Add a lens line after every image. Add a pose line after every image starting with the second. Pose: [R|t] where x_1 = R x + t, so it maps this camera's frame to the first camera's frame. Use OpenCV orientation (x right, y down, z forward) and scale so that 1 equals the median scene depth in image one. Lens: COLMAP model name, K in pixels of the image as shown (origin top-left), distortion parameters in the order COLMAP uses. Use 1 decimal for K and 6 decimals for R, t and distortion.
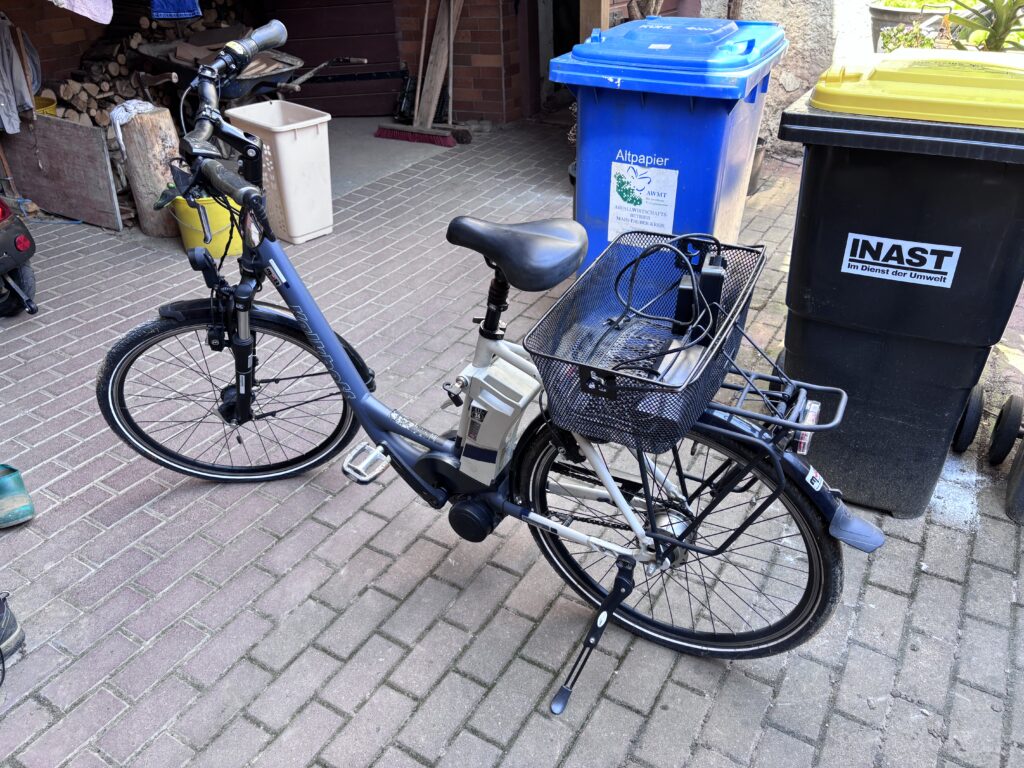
lens RADIAL K [[776.8, 0, 509.8], [0, 776.8, 386.2], [0, 0, 1]] dist [0.048237, -0.049969]
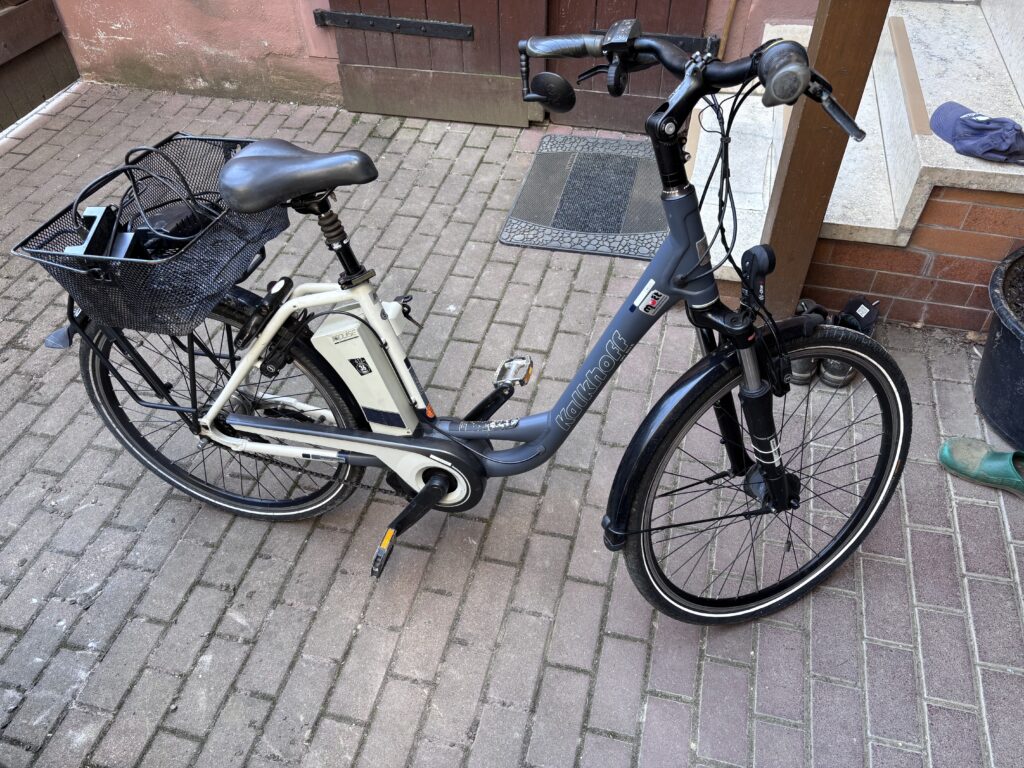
lens RADIAL K [[776.8, 0, 507.7], [0, 776.8, 379.1], [0, 0, 1]] dist [0.048237, -0.049969]
pose [[-0.960229, 0.241337, -0.140416, -0.012525], [-0.074939, 0.261689, 0.962239, -0.288809], [0.268969, 0.934492, -0.233196, 0.418380]]
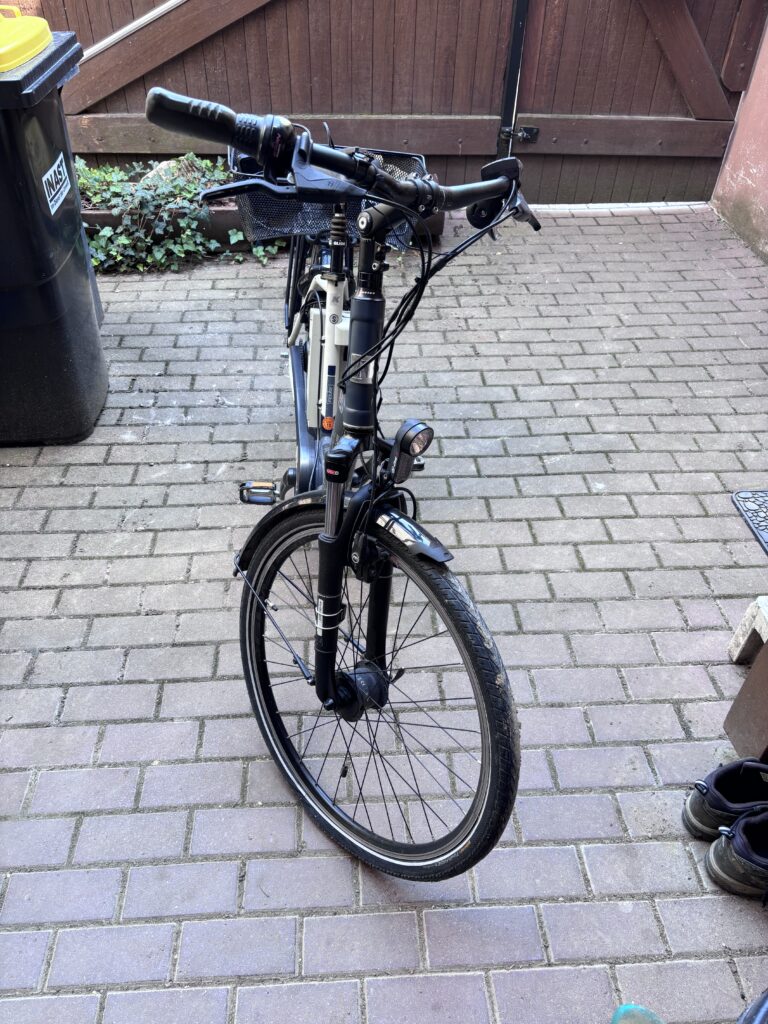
lens RADIAL K [[776.8, 0, 383.6], [0, 776.8, 506.6], [0, 0, 1]] dist [0.048237, -0.049969]
pose [[-0.568435, -0.519654, 0.637841, -0.289790], [0.415432, 0.487888, 0.767712, -0.225544], [-0.710139, 0.701374, -0.061452, 0.379271]]
